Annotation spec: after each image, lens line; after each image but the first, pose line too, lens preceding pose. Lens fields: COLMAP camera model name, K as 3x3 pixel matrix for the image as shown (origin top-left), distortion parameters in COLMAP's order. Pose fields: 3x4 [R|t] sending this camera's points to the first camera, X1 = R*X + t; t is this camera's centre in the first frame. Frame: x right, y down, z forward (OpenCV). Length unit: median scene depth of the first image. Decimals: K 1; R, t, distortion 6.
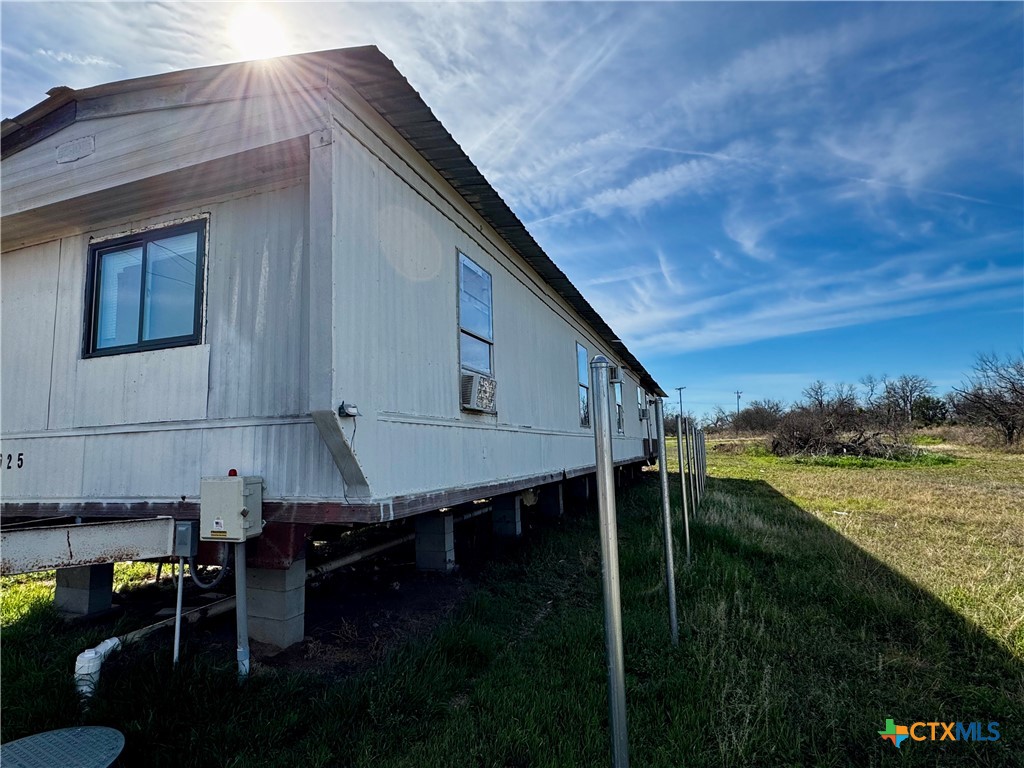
lens RADIAL K [[538.0, 0, 511.5], [0, 538.0, 381.8], [0, 0, 1]] dist [-0.001453, -0.000164]
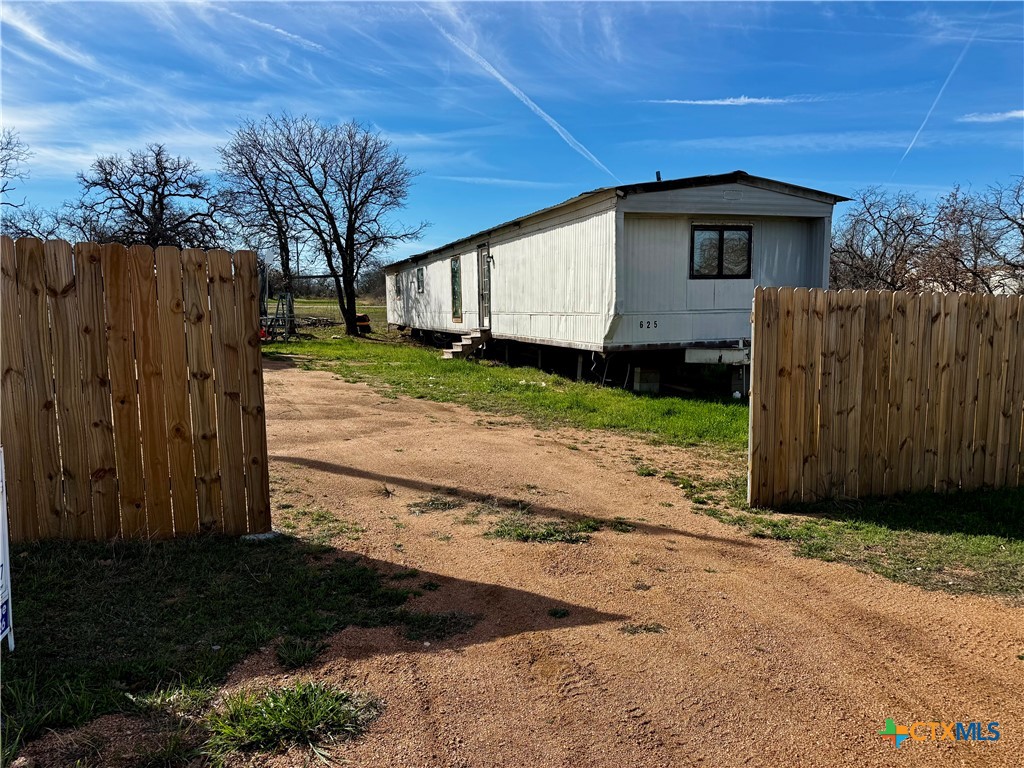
lens RADIAL K [[711.3, 0, 511.4], [0, 711.3, 386.4], [0, 0, 1]] dist [0.000409, -0.000003]
pose [[0.847821, -0.042656, 0.528564, -3.078704], [-0.076842, 0.976356, 0.202049, -0.151358], [-0.524685, -0.211918, 0.824498, -1.174180]]
